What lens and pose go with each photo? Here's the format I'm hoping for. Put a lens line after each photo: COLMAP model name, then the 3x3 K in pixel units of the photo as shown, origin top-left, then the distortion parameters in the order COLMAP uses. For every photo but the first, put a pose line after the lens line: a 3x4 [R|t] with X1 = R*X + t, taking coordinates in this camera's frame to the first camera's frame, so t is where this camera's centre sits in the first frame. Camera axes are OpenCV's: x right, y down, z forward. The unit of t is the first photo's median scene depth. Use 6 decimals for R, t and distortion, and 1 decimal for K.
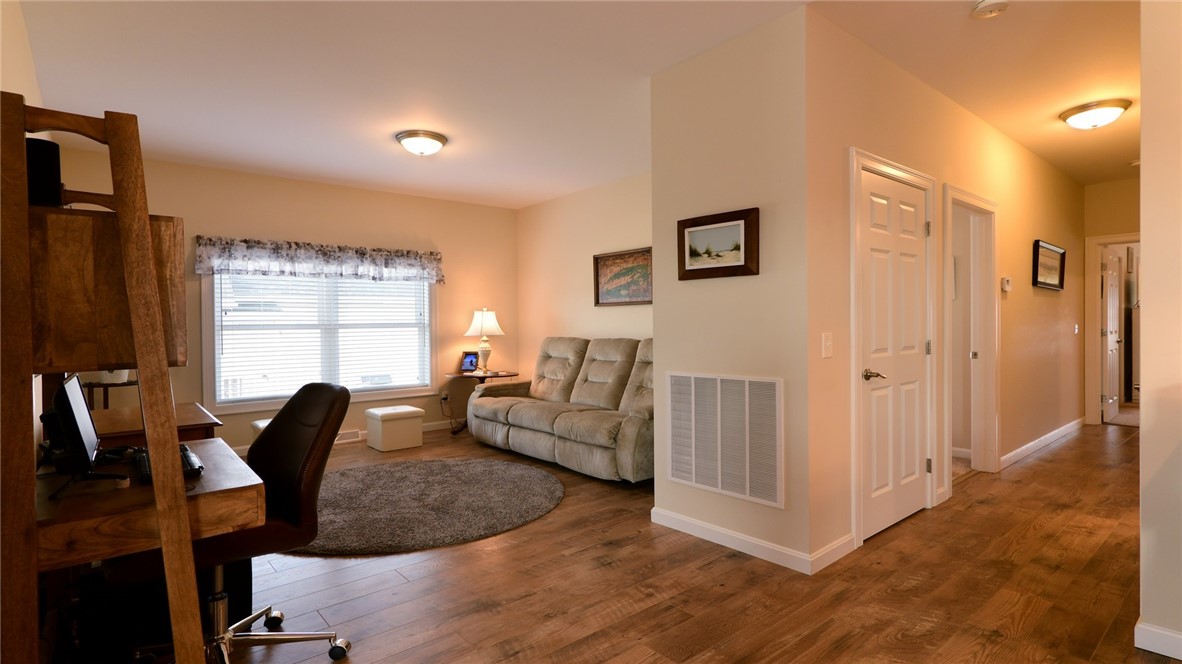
lens RADIAL K [[583.5, 0, 593.1], [0, 583.5, 324.8], [0, 0, 1]] dist [0.002348, 0.000779]
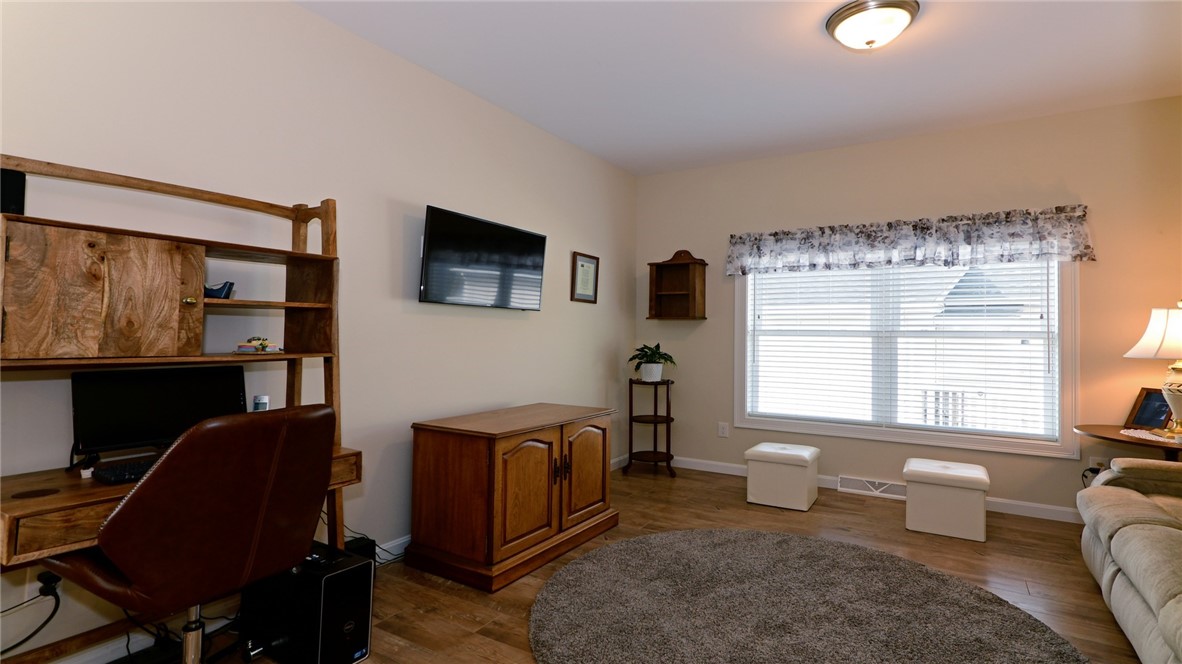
lens RADIAL K [[583.5, 0, 593.1], [0, 583.5, 324.8], [0, 0, 1]] dist [0.002348, 0.000779]
pose [[0.317825, 0.004833, -0.948137, 0.133473], [-0.014845, 0.999890, 0.000121, -0.003577], [0.948033, 0.014036, 0.317861, 0.433174]]
